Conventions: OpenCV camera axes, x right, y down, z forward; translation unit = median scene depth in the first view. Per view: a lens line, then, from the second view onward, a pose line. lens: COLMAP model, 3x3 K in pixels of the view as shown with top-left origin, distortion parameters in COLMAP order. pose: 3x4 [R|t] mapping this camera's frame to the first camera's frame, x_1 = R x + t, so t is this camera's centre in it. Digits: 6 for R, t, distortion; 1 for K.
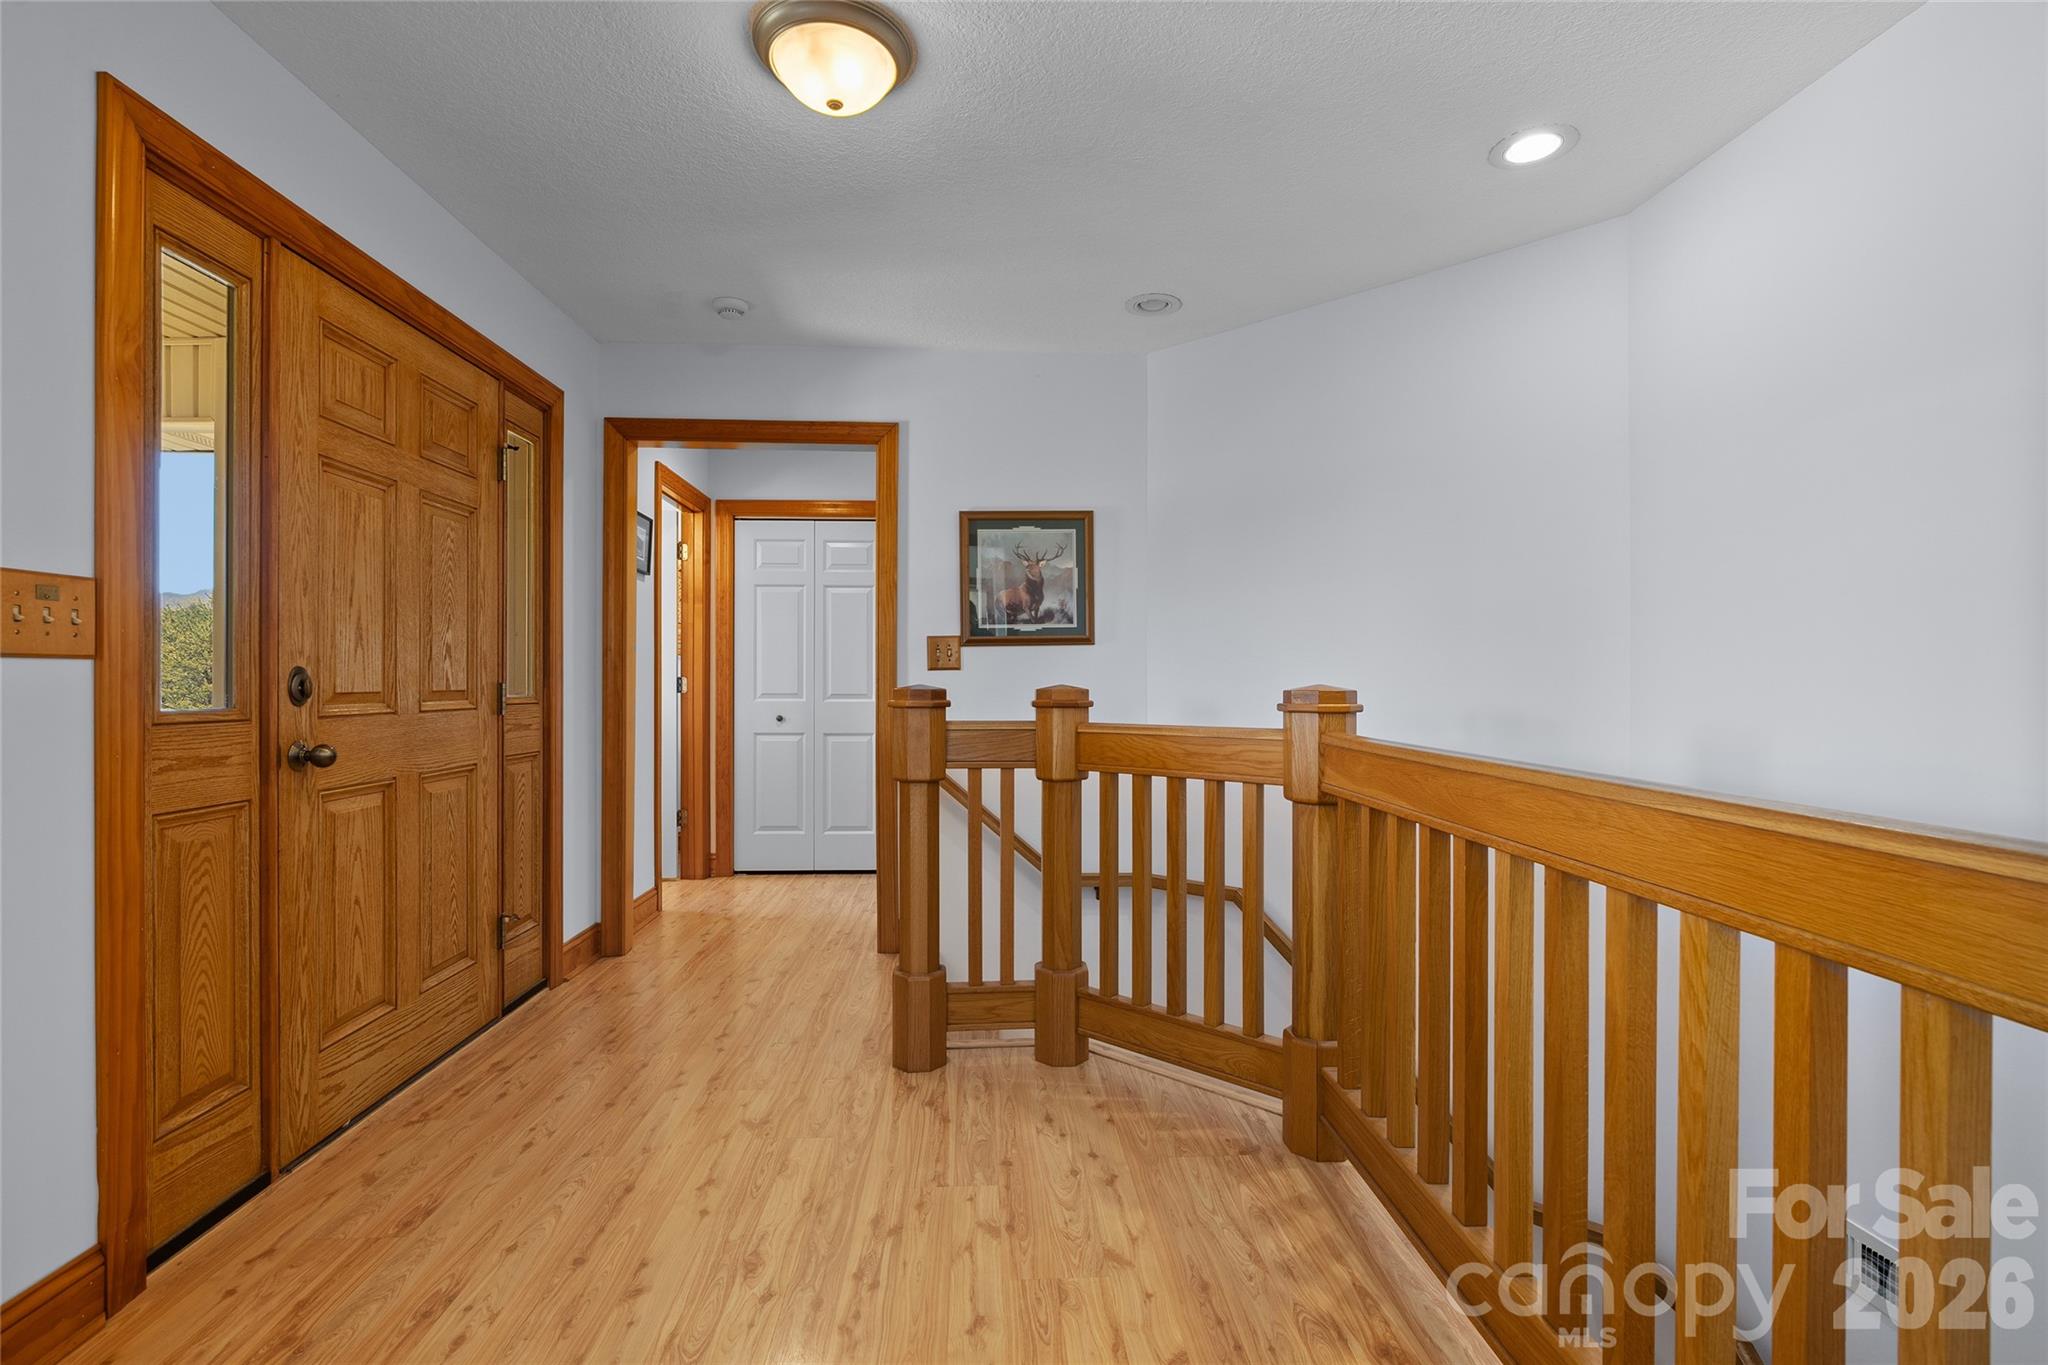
lens RADIAL K [[930.5, 0, 1027.8], [0, 930.5, 676.7], [0, 0, 1]] dist [-0.002158, 0.000188]
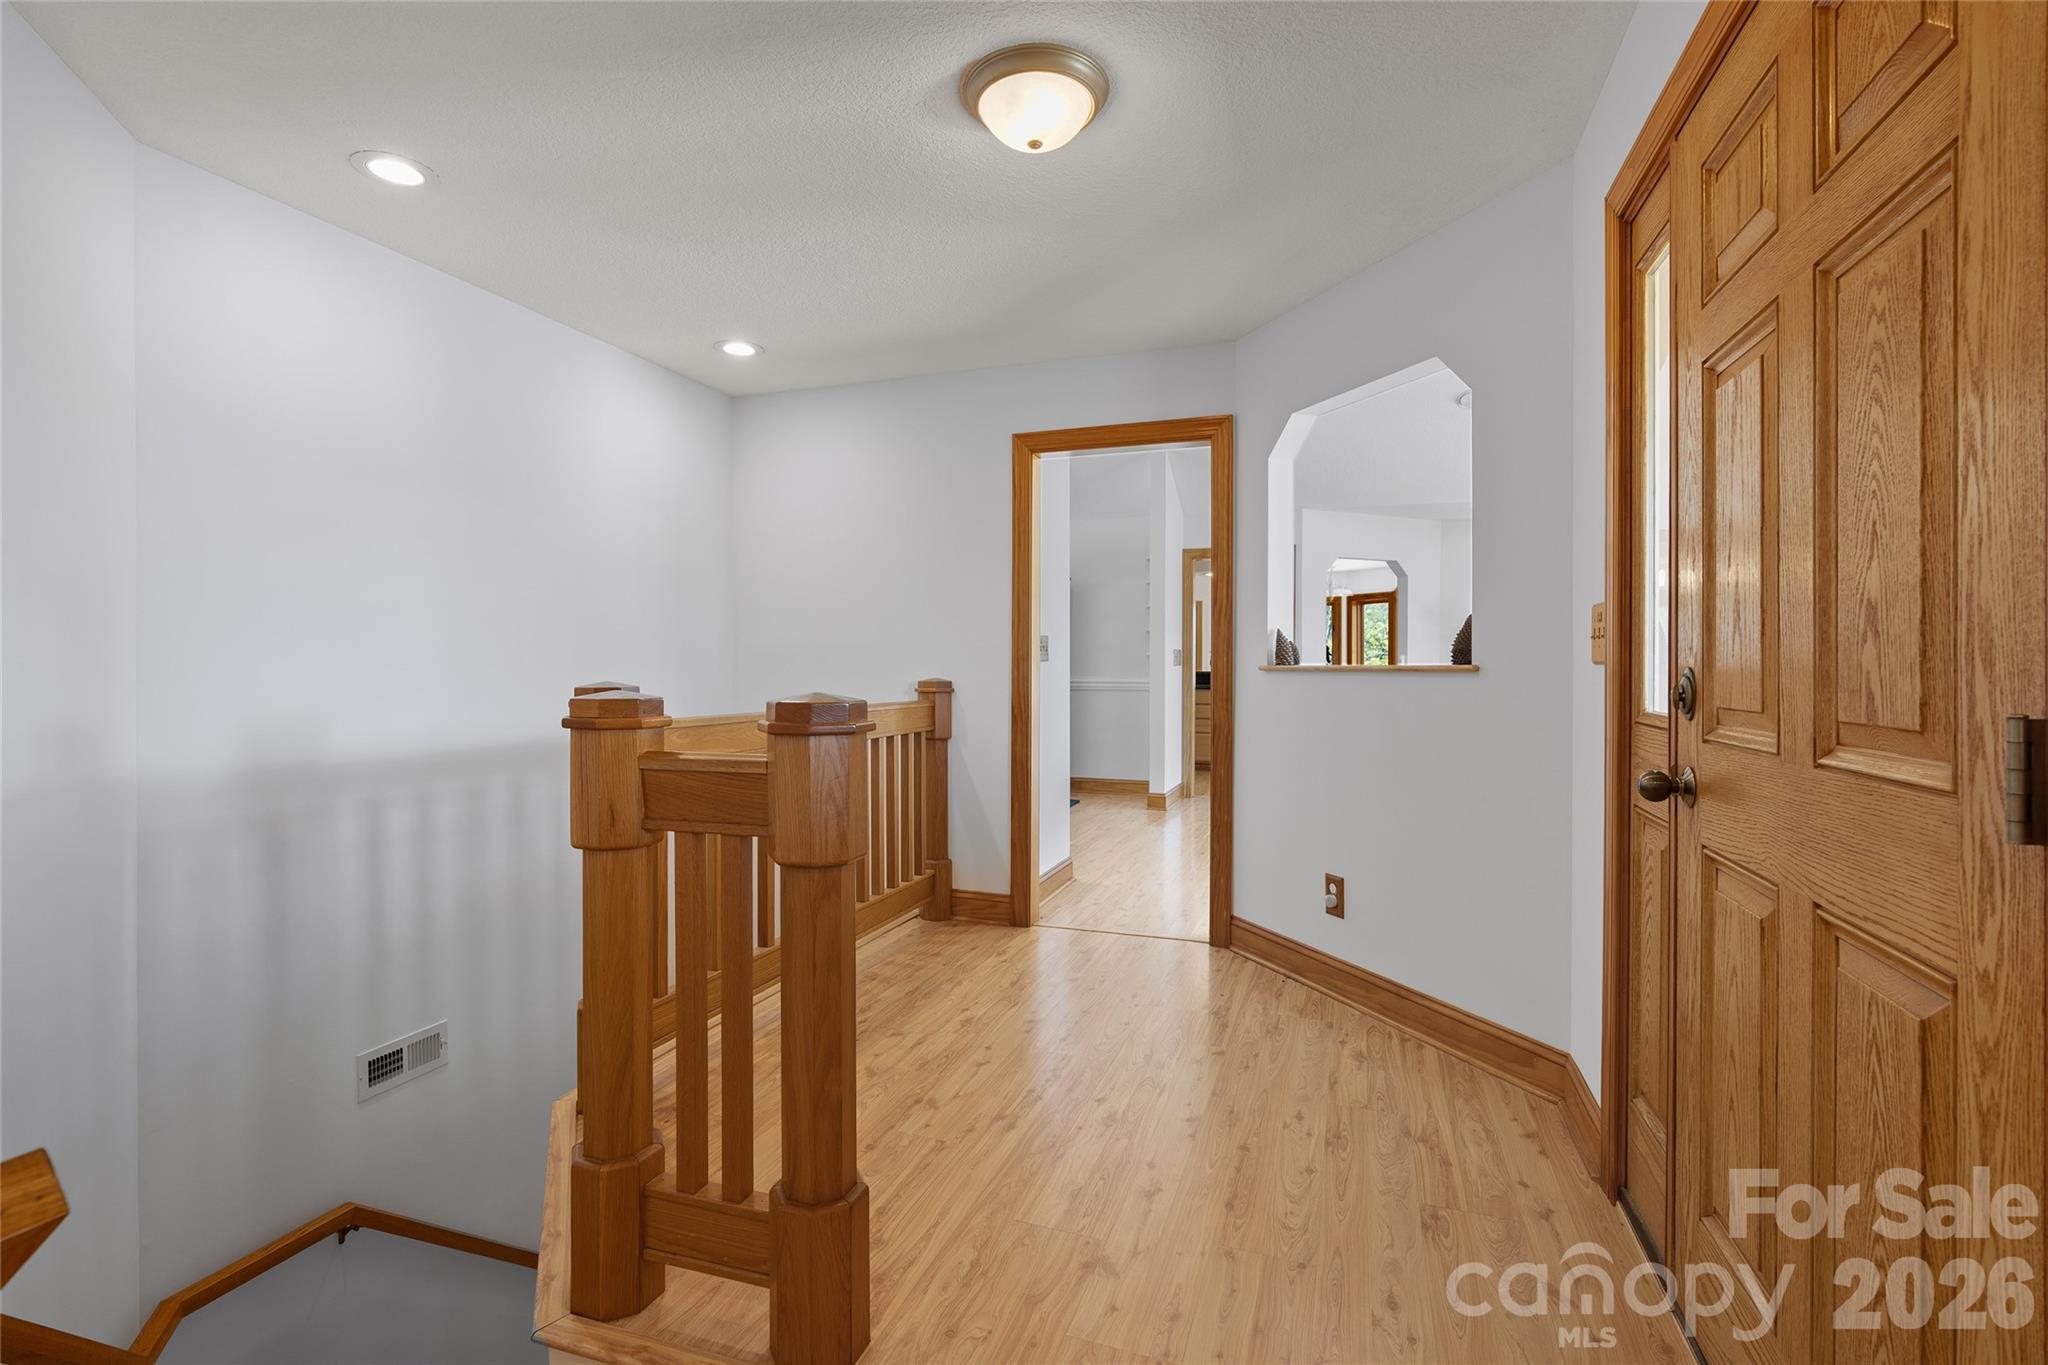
lens RADIAL K [[930.5, 0, 1027.8], [0, 930.5, 676.7], [0, 0, 1]] dist [-0.002158, 0.000188]
pose [[-0.922002, -0.005123, 0.387151, -0.648455], [0.000608, 0.999892, 0.014679, -0.014815], [-0.387185, 0.013770, -0.921899, 2.098728]]
